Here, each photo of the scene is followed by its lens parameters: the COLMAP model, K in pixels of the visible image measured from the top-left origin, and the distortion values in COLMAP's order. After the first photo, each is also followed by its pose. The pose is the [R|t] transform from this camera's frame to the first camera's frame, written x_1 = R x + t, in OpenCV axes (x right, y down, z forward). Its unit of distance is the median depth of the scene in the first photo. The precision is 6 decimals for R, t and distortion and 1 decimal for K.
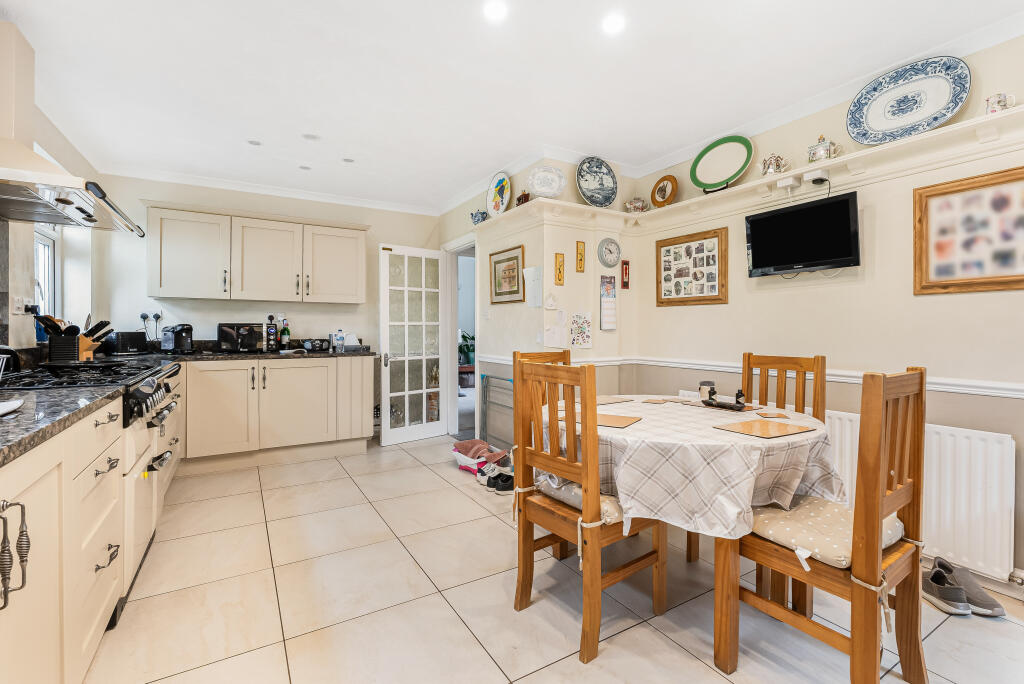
lens RADIAL K [[463.8, 0, 514.4], [0, 463.8, 338.0], [0, 0, 1]] dist [-0.002991, -0.000098]
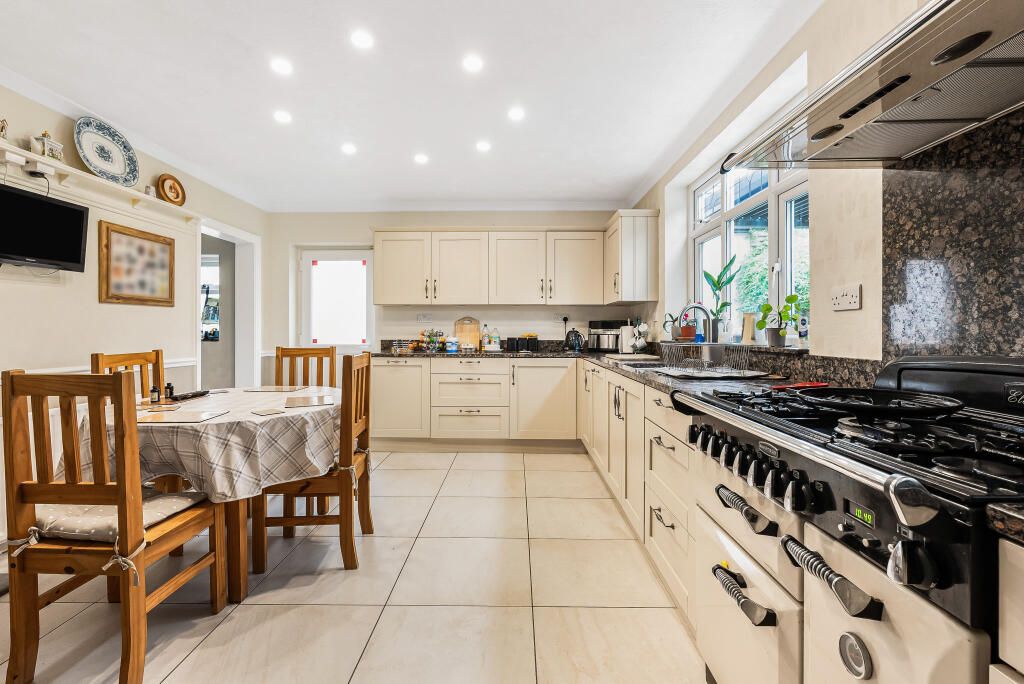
lens RADIAL K [[463.8, 0, 511.1], [0, 463.8, 335.6], [0, 0, 1]] dist [-0.002991, -0.000098]
pose [[-0.843147, -0.015996, 0.537445, -0.827792], [-0.002953, 0.999680, 0.025121, -0.035575], [-0.537675, 0.019593, -0.842925, 1.522817]]
